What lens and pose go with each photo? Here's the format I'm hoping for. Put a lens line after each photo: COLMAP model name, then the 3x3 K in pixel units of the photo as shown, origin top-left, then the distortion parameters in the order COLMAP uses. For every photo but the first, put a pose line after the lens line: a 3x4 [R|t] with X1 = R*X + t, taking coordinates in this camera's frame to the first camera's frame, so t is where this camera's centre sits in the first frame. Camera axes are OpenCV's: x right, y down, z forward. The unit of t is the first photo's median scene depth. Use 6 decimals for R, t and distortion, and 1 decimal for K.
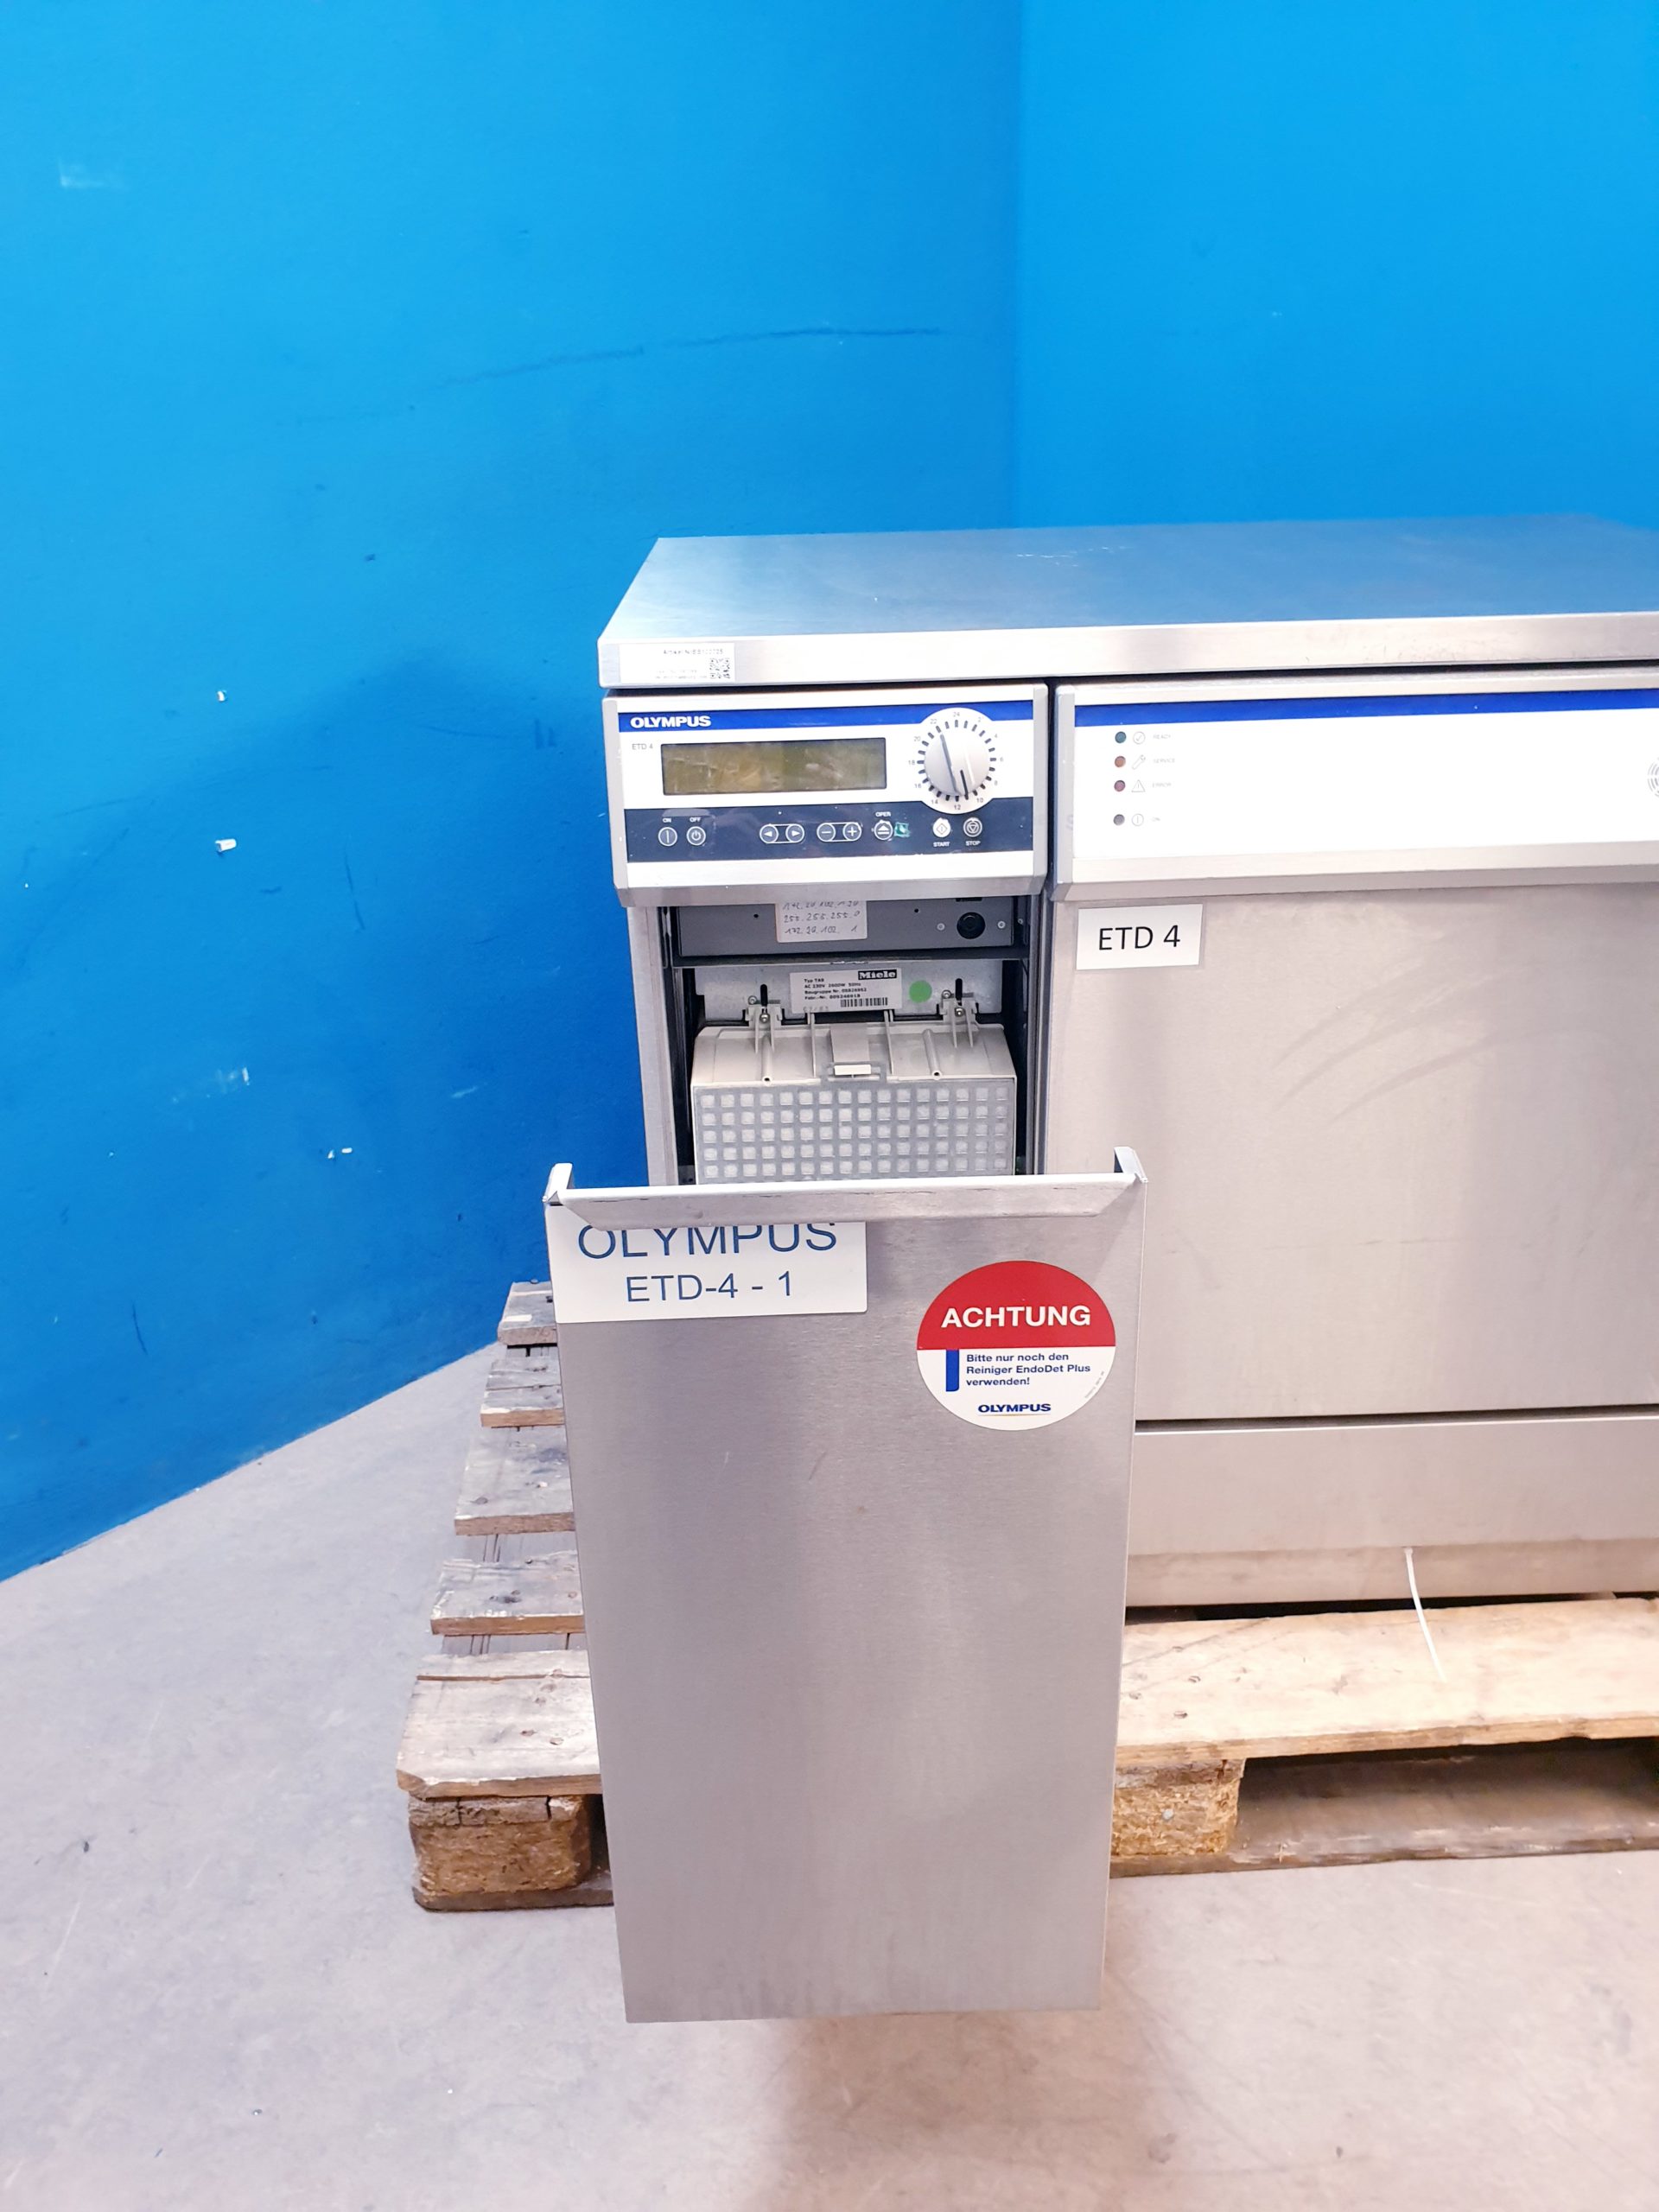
lens RADIAL K [[1724.4, 0, 828.3], [0, 1724.4, 1094.4], [0, 0, 1]] dist [0.003073, 0.019504]
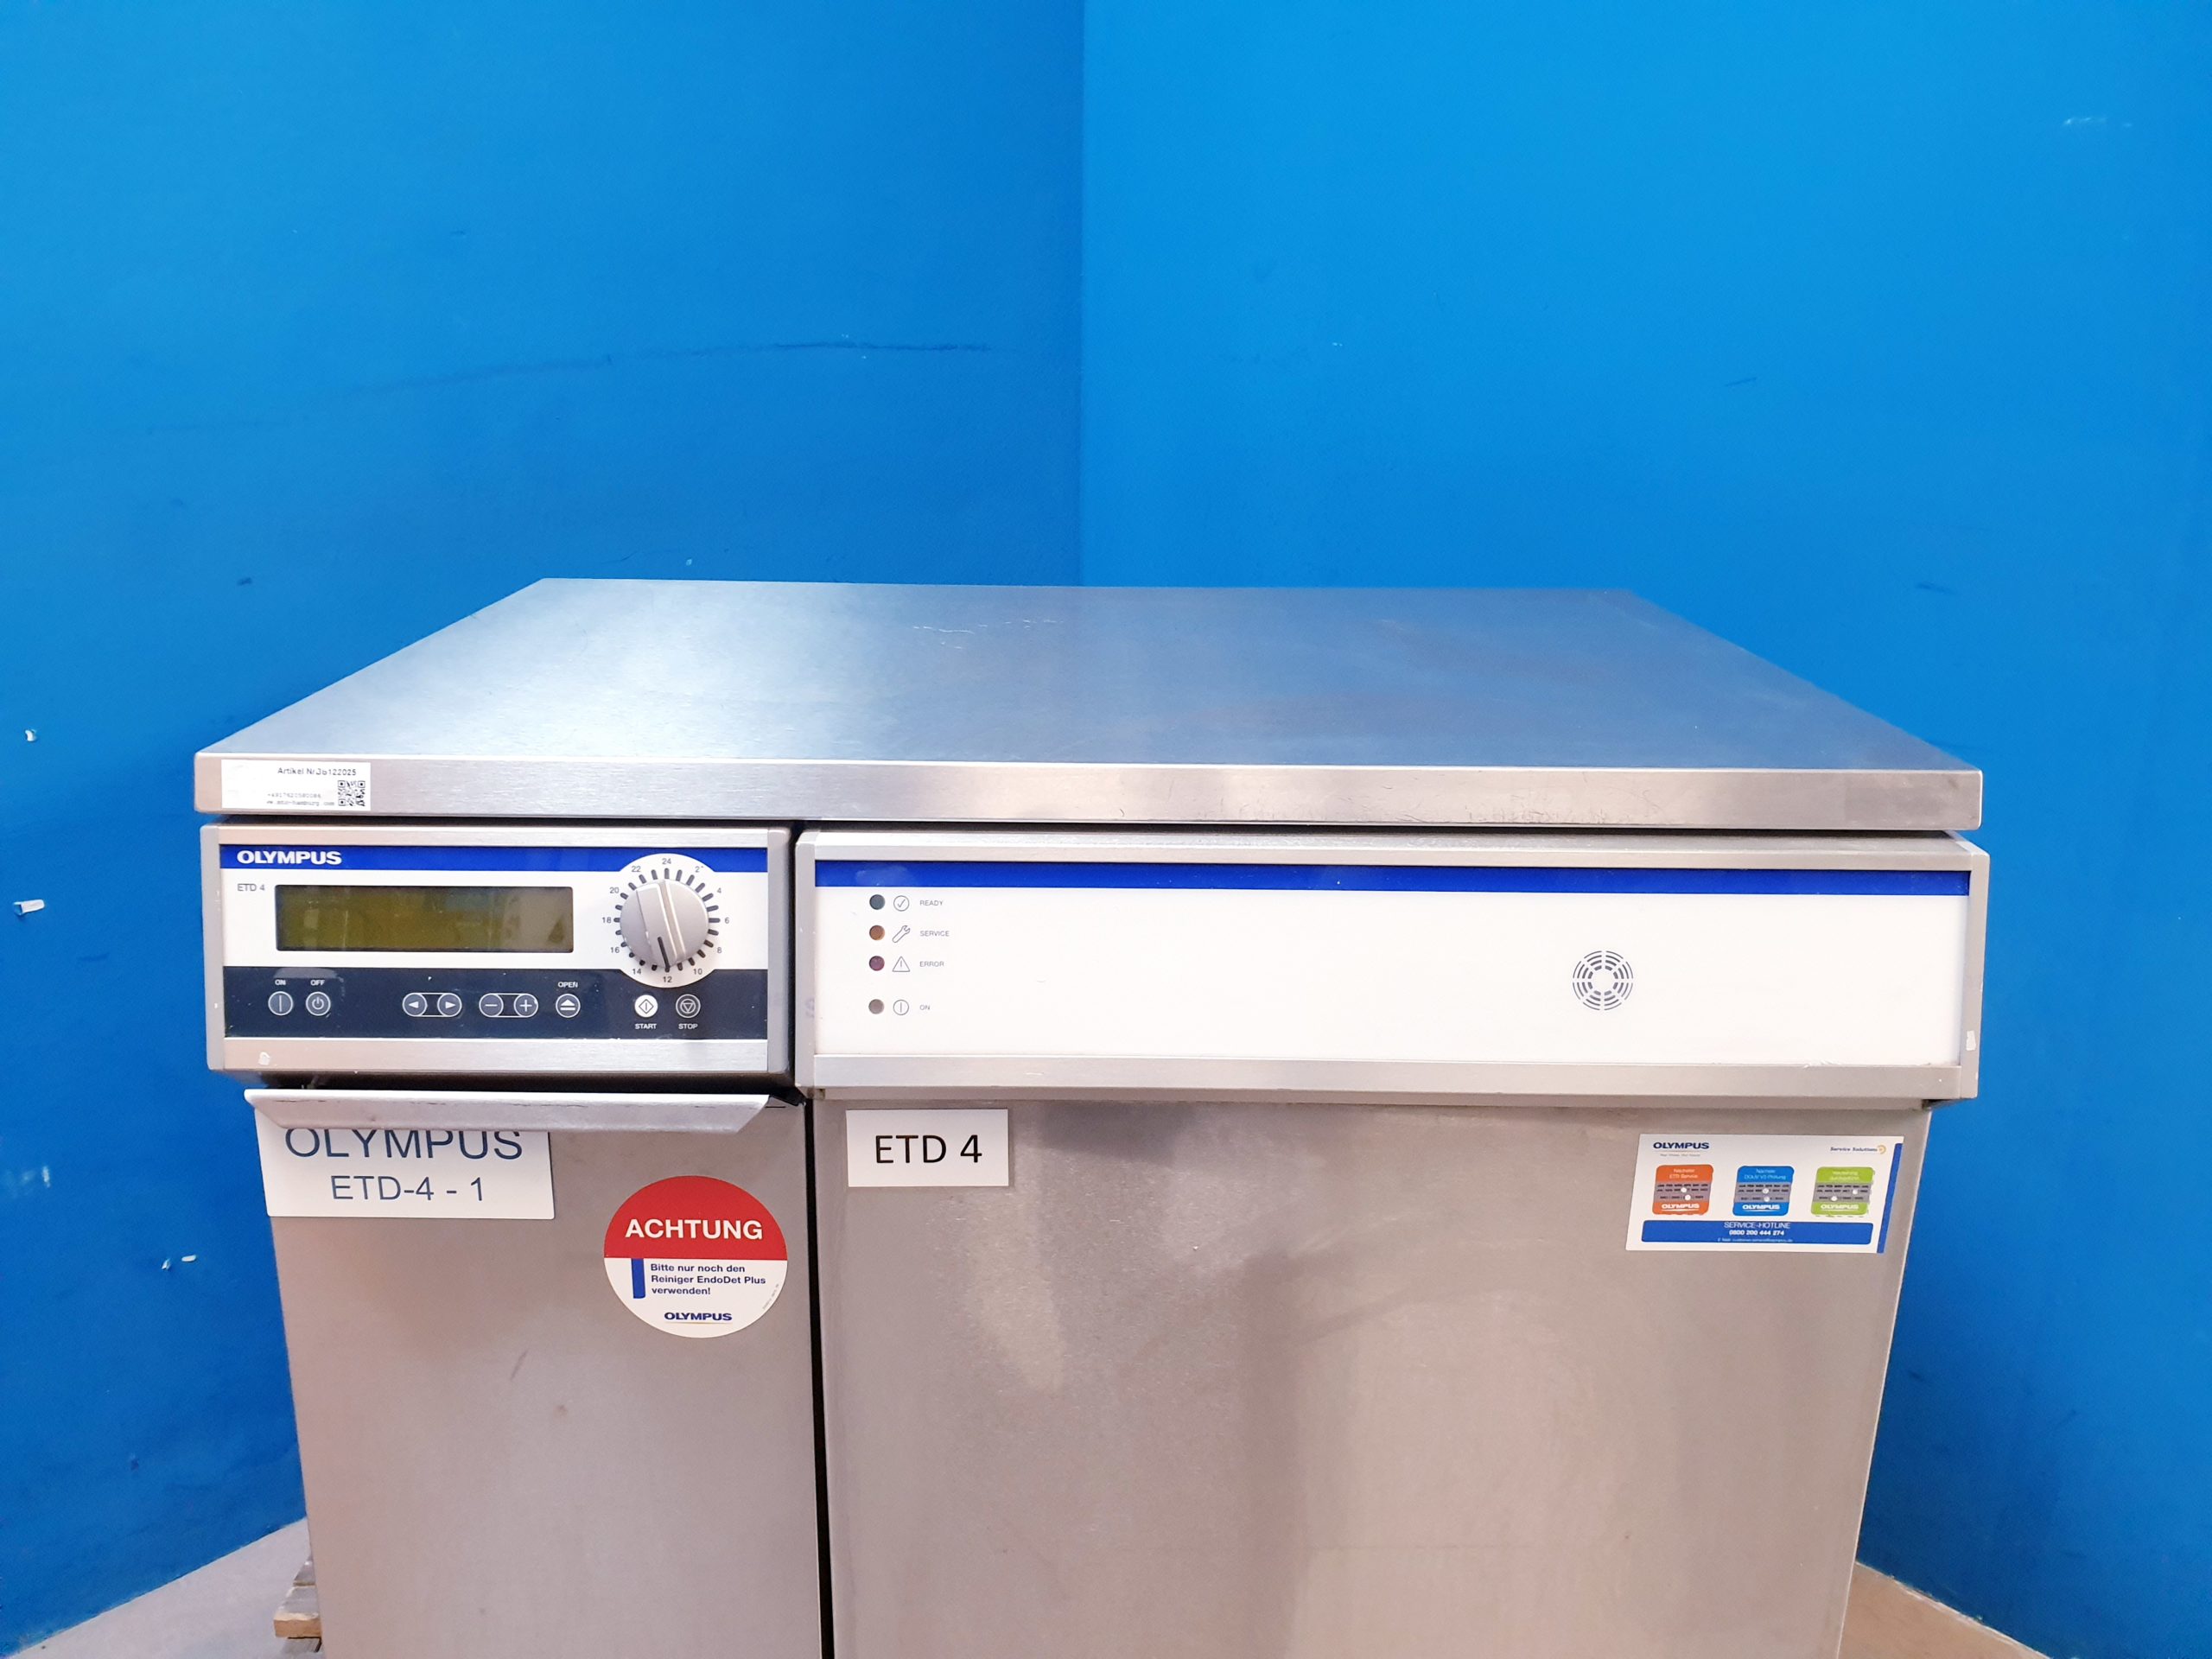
lens RADIAL K [[1724.4, 0, 1081.4], [0, 1724.4, 817.5], [0, 0, 1]] dist [0.003073, 0.019504]
pose [[0.999272, 0.037001, -0.009249, 0.233852], [-0.037904, 0.990342, -0.133362, -0.128116], [0.004225, 0.133616, 0.991024, 0.214519]]
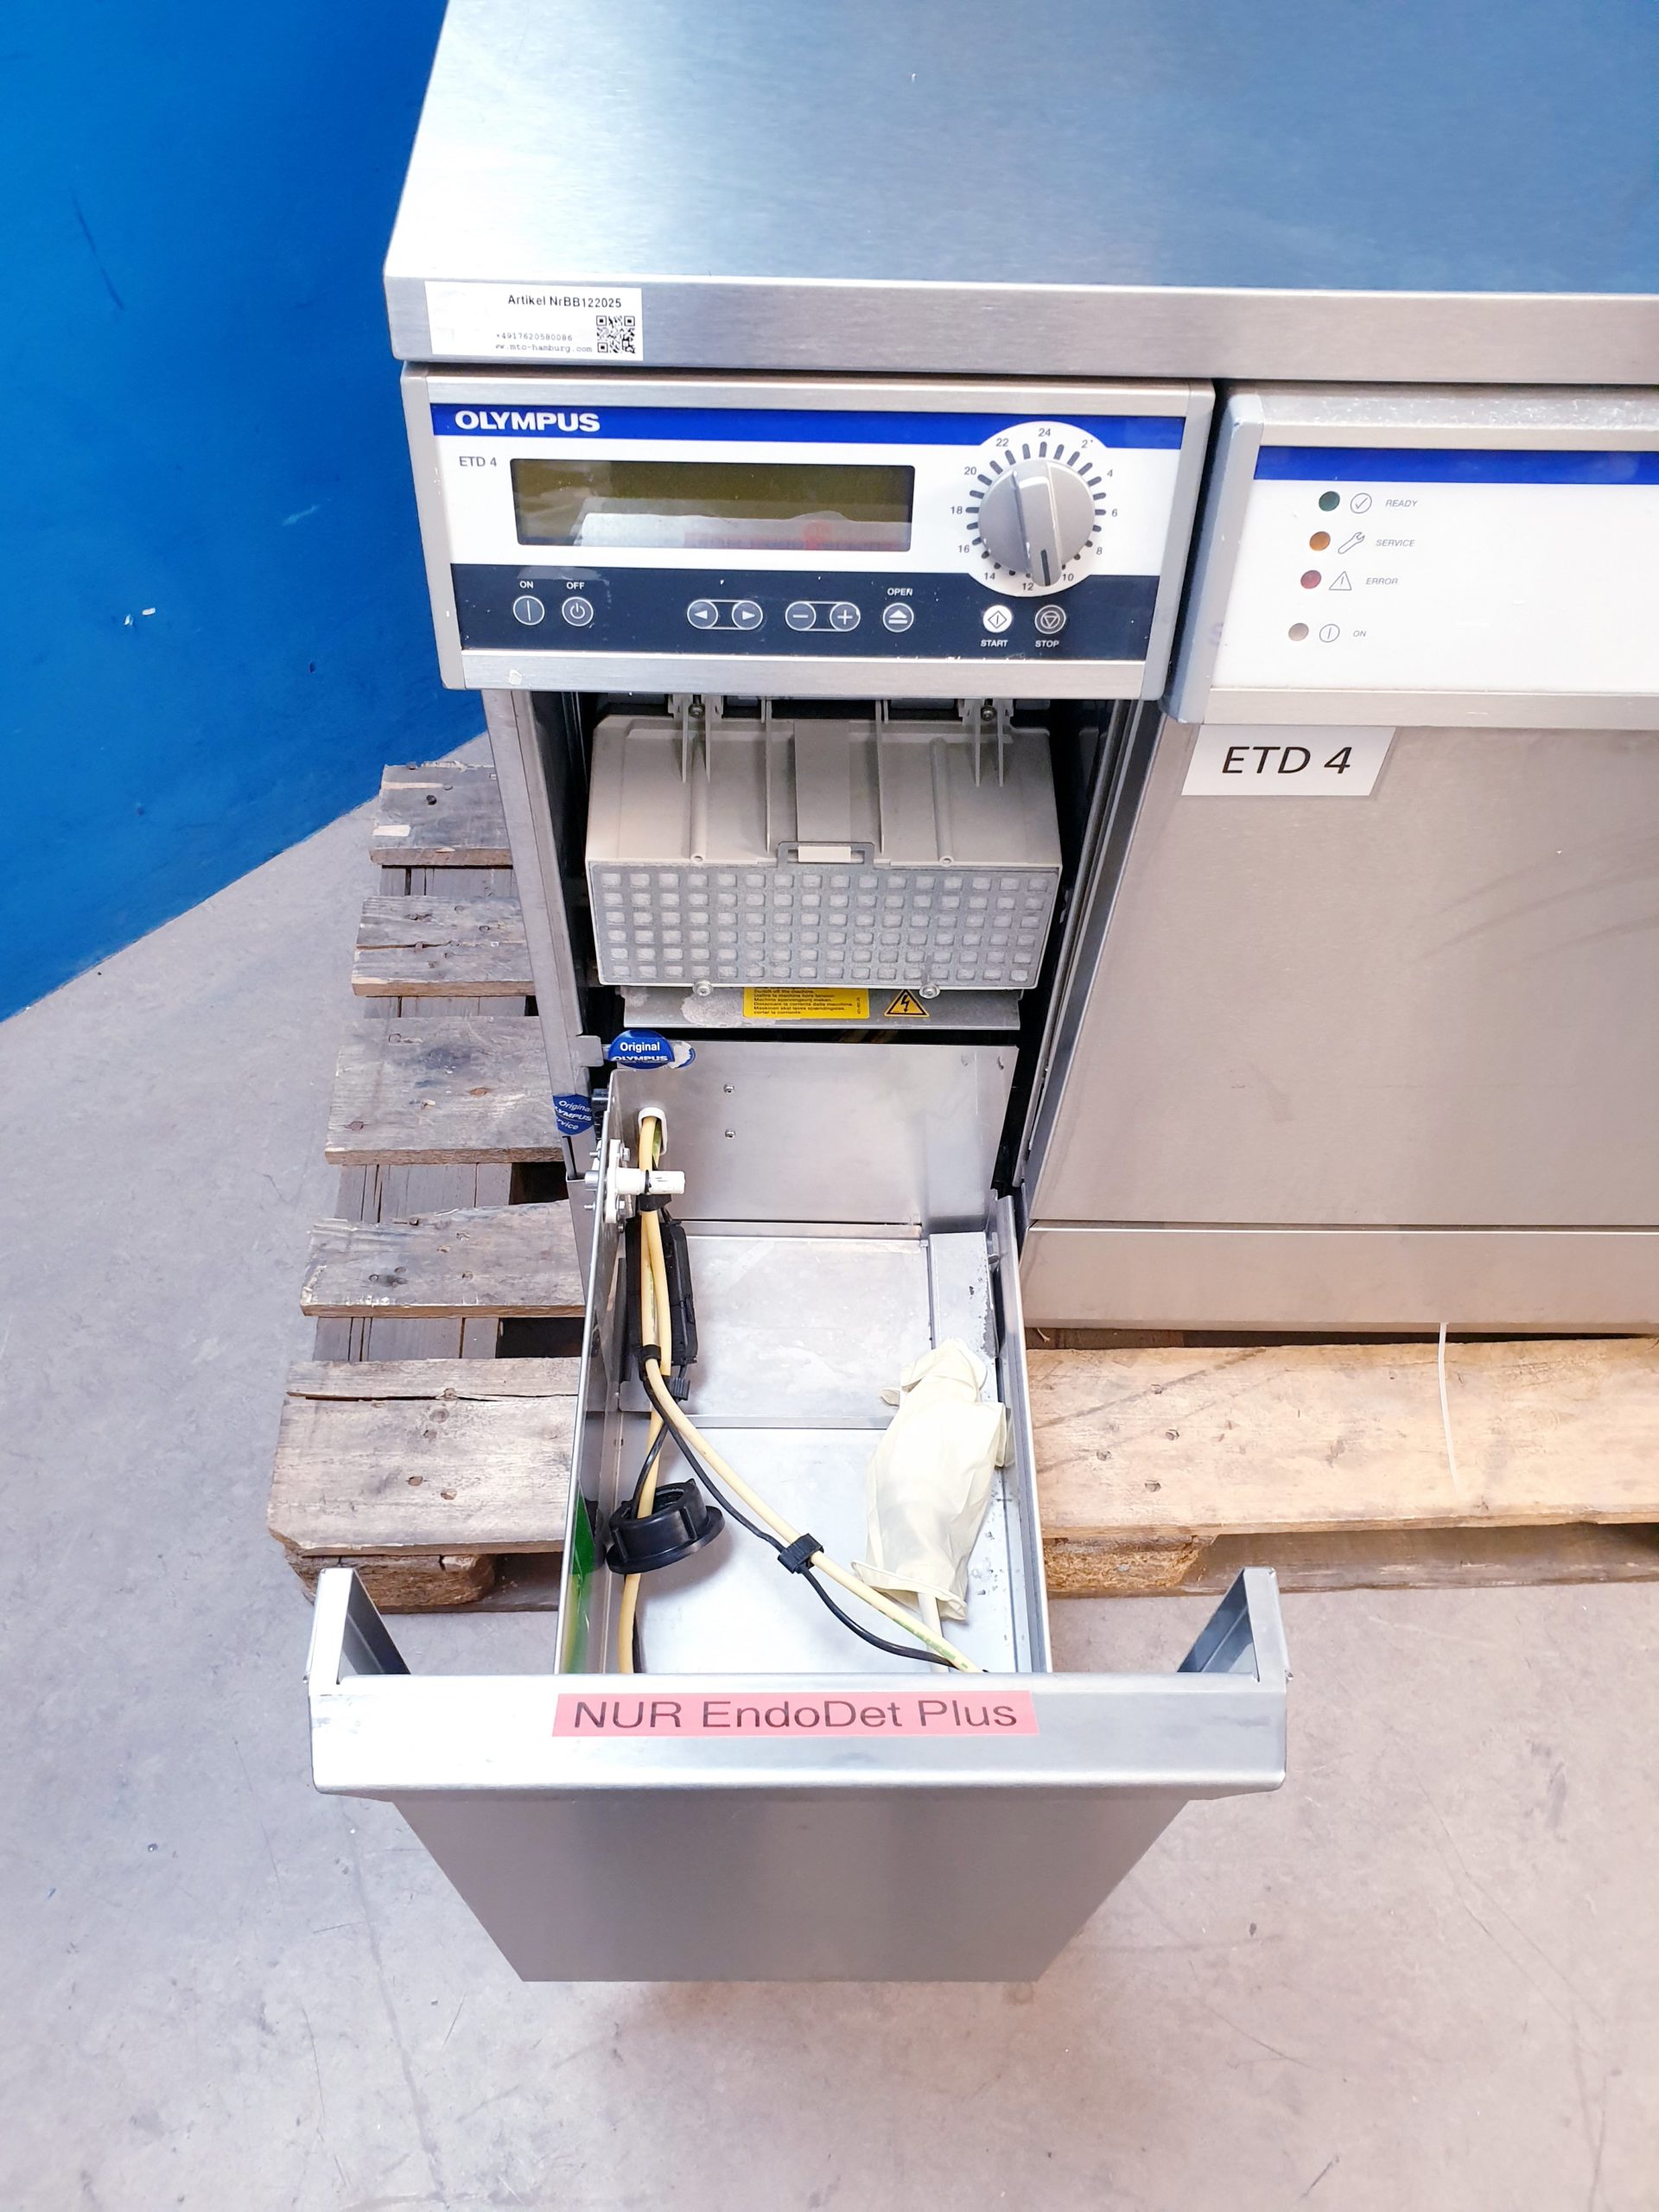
lens RADIAL K [[1724.4, 0, 818.3], [0, 1724.4, 1088.0], [0, 0, 1]] dist [0.003073, 0.019504]
pose [[0.998616, 0.039057, 0.035215, -0.008648], [-0.051494, 0.862115, 0.504089, -0.278596], [-0.010671, -0.505205, 0.862933, 0.366495]]
